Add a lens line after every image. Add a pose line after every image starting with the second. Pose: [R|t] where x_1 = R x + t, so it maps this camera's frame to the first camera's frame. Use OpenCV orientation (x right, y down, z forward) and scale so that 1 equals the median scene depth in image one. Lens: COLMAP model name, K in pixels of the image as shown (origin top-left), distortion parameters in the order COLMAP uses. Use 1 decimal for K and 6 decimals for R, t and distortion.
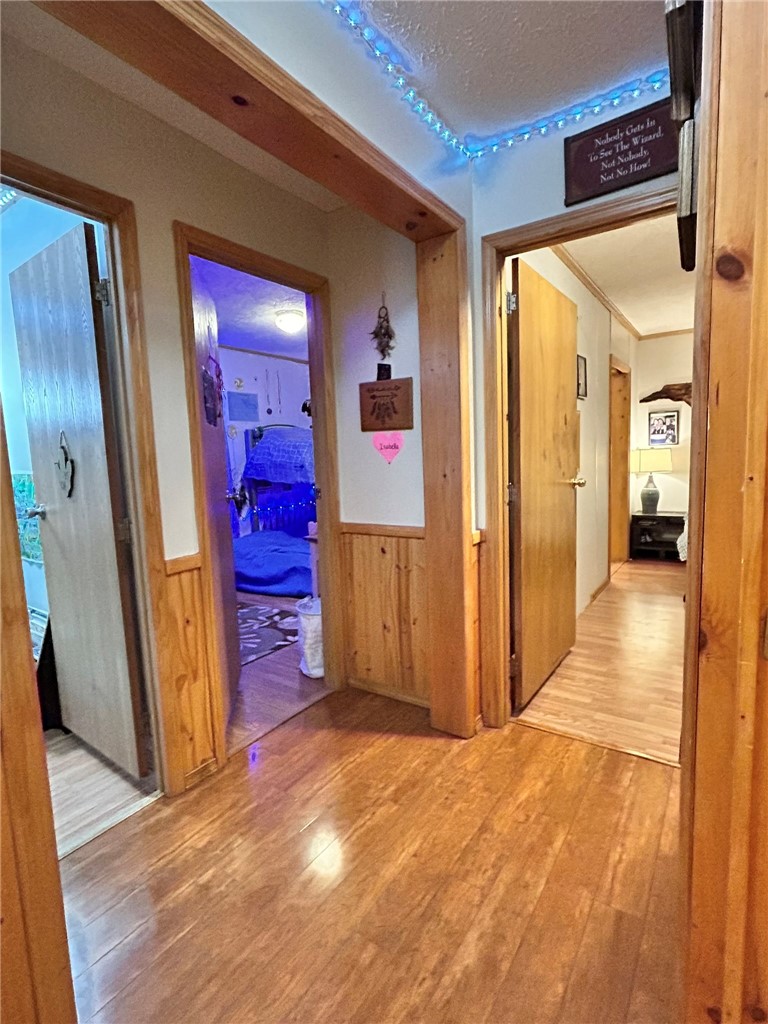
lens RADIAL K [[505.7, 0, 382.8], [0, 505.7, 509.9], [0, 0, 1]] dist [-0.006690, 0.004199]
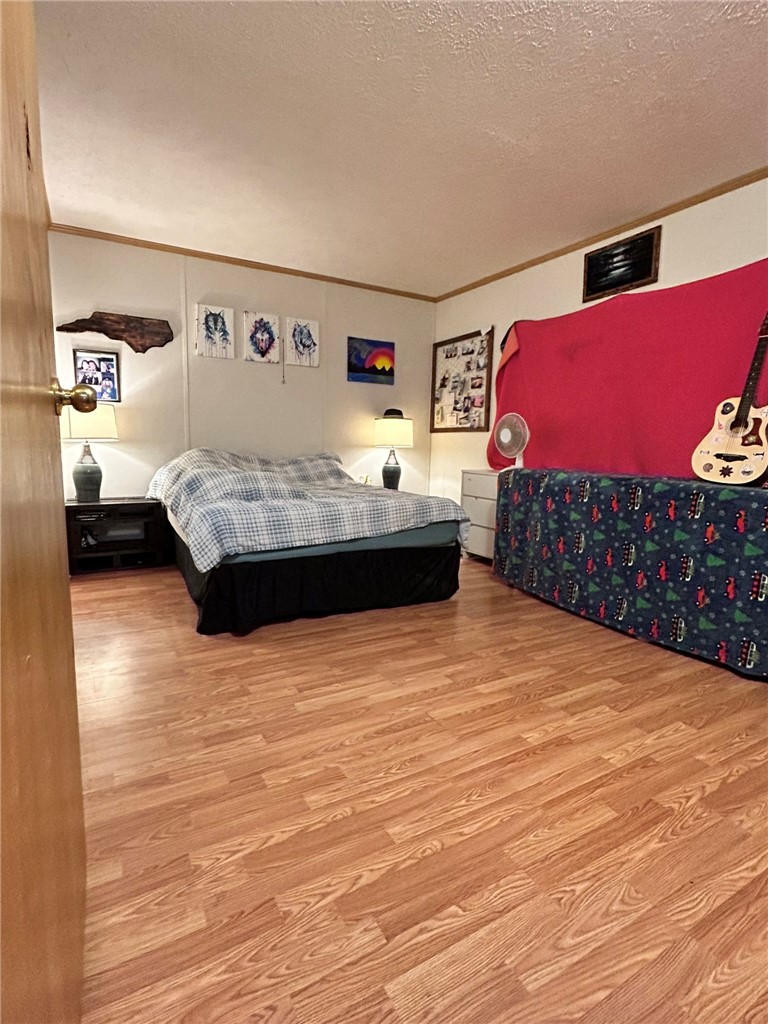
lens RADIAL K [[505.7, 0, 383.2], [0, 505.7, 509.8], [0, 0, 1]] dist [-0.006690, 0.004199]
pose [[0.433095, -0.063780, 0.899089, 0.101161], [0.061973, 0.997240, 0.040890, 0.013887], [-0.899215, 0.038010, 0.435852, 0.368163]]
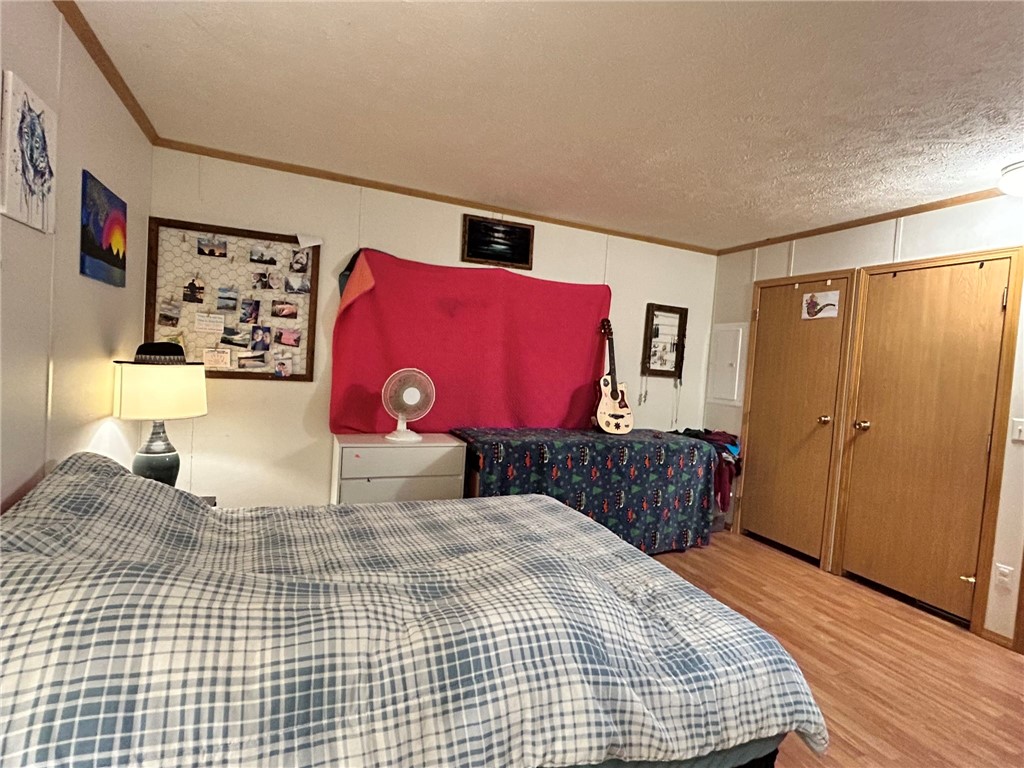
lens RADIAL K [[505.7, 0, 513.6], [0, 505.7, 380.1], [0, 0, 1]] dist [-0.006690, 0.004199]
pose [[-0.850770, -0.031895, 0.524570, 0.416837], [0.033952, 0.992736, 0.115426, -0.132111], [-0.524440, 0.116011, -0.843507, 0.946583]]
